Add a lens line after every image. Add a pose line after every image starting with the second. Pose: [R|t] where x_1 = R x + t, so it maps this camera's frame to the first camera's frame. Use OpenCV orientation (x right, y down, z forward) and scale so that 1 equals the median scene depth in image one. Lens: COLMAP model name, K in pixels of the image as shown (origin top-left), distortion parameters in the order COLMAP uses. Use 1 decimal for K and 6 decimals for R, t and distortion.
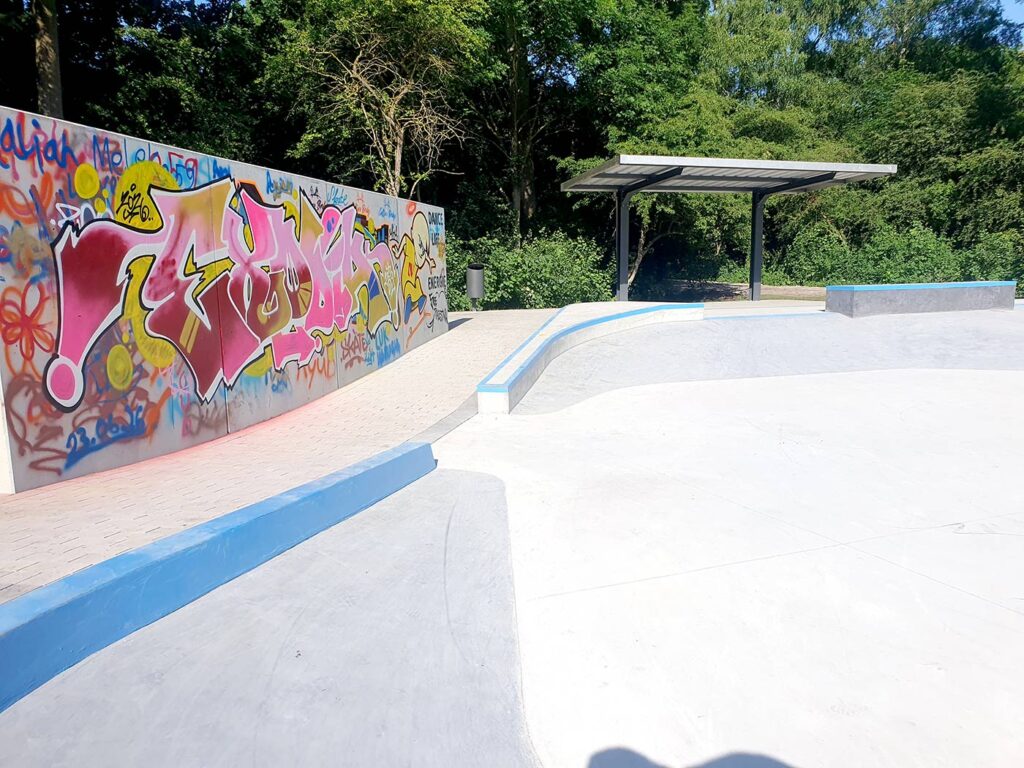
lens RADIAL K [[798.1, 0, 512.0], [0, 798.1, 384.0], [0, 0, 1]] dist [0.010588, 0.001974]
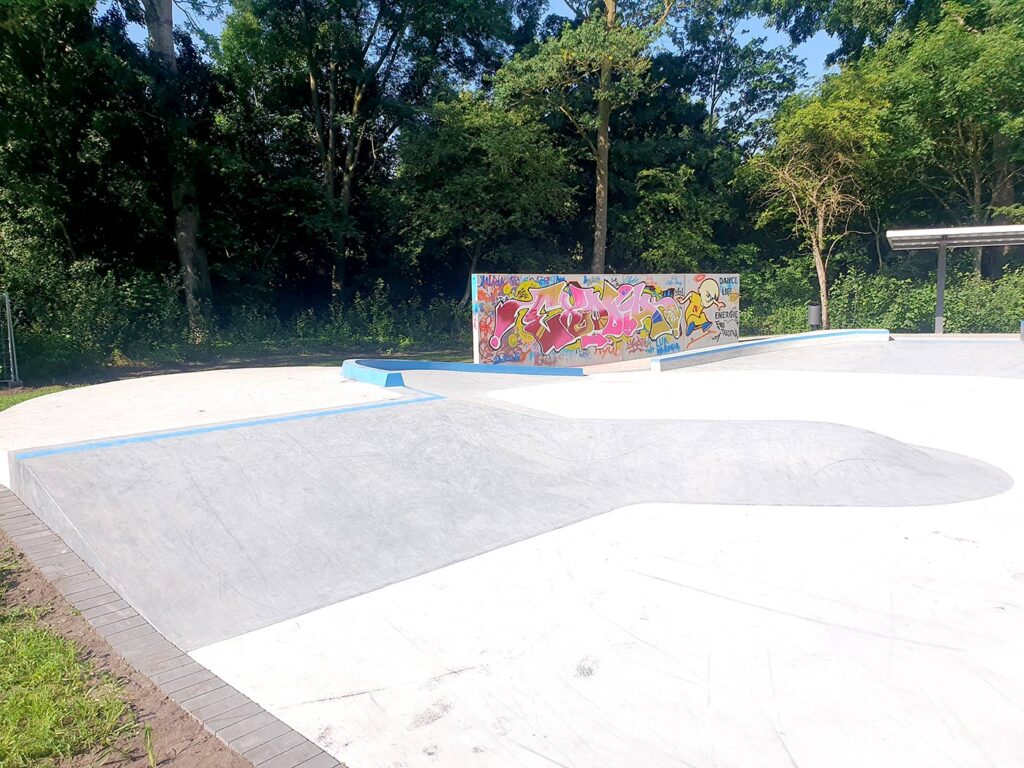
lens RADIAL K [[777.7, 0, 491.2], [0, 777.7, 383.1], [0, 0, 1]] dist [-0.028346, 0.002526]
pose [[0.694531, 0.077747, -0.715250, 1.391006], [-0.096950, 0.995190, 0.014035, 0.092449], [0.712901, 0.059595, 0.698728, -1.055135]]
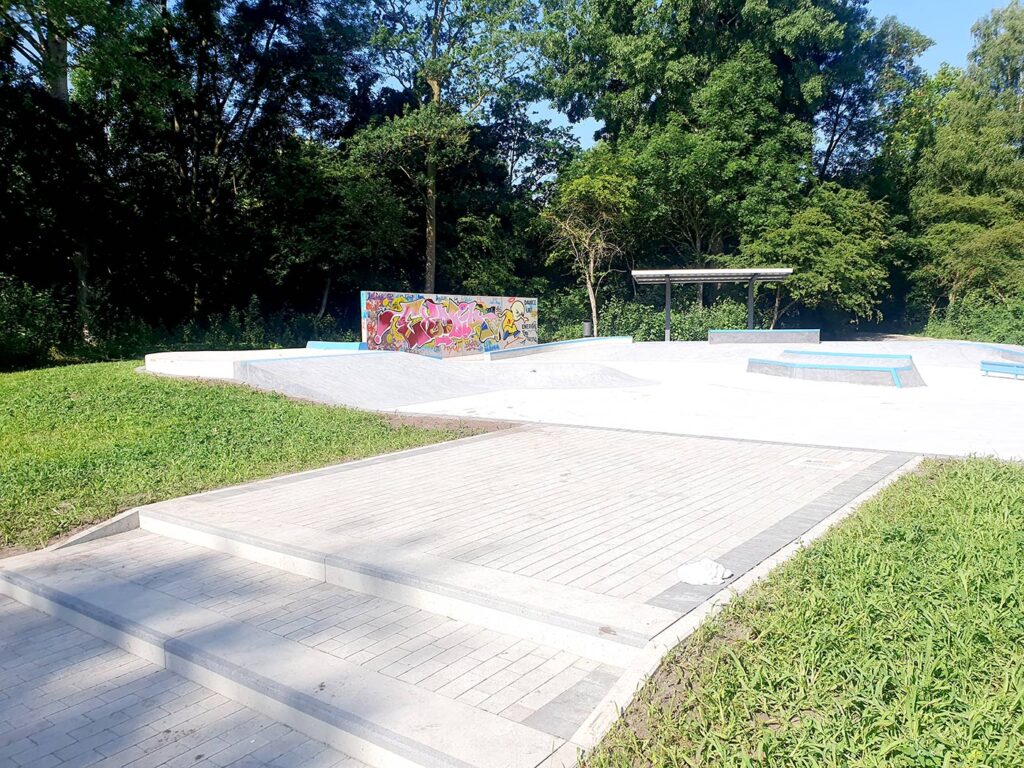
lens RADIAL K [[783.9, 0, 539.3], [0, 783.9, 395.3], [0, 0, 1]] dist [0.043650, -0.007572]
pose [[0.887991, 0.048665, -0.457279, 1.912019], [-0.073994, 0.996548, -0.037633, 0.328681], [0.453869, 0.067254, 0.888527, -2.143318]]
